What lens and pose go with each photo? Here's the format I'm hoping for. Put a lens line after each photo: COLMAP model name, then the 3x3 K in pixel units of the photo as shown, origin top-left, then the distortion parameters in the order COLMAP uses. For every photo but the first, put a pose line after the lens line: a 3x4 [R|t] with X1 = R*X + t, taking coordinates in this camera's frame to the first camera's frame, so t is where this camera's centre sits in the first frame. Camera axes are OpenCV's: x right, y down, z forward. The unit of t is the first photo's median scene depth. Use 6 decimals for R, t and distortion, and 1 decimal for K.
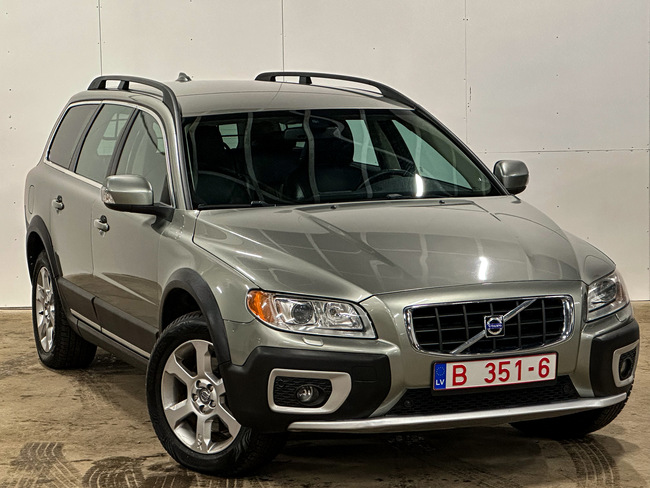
lens RADIAL K [[1920.3, 0, 325.2], [0, 1920.3, 244.9], [0, 0, 1]] dist [-0.029903, 0.000000]
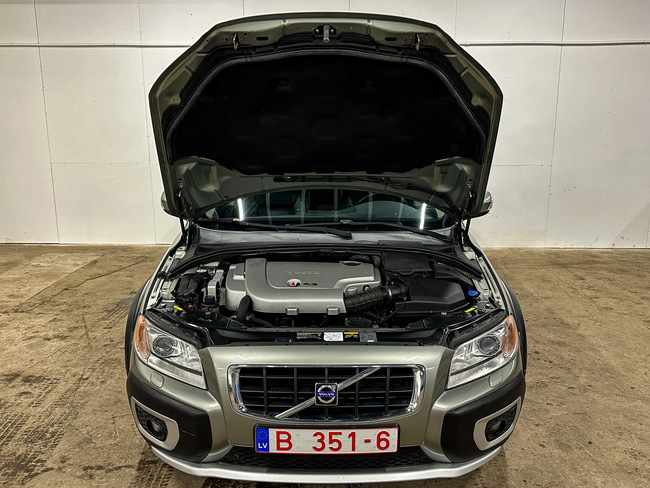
lens RADIAL K [[563.8, 0, 322.7], [0, 563.8, 238.5], [0, 0, 1]] dist [0.017183, -0.020364]
pose [[0.934301, 0.081953, -0.346936, 0.175579], [-0.055769, 0.994835, 0.084813, -0.056845], [0.352095, -0.059892, 0.934046, 0.741835]]
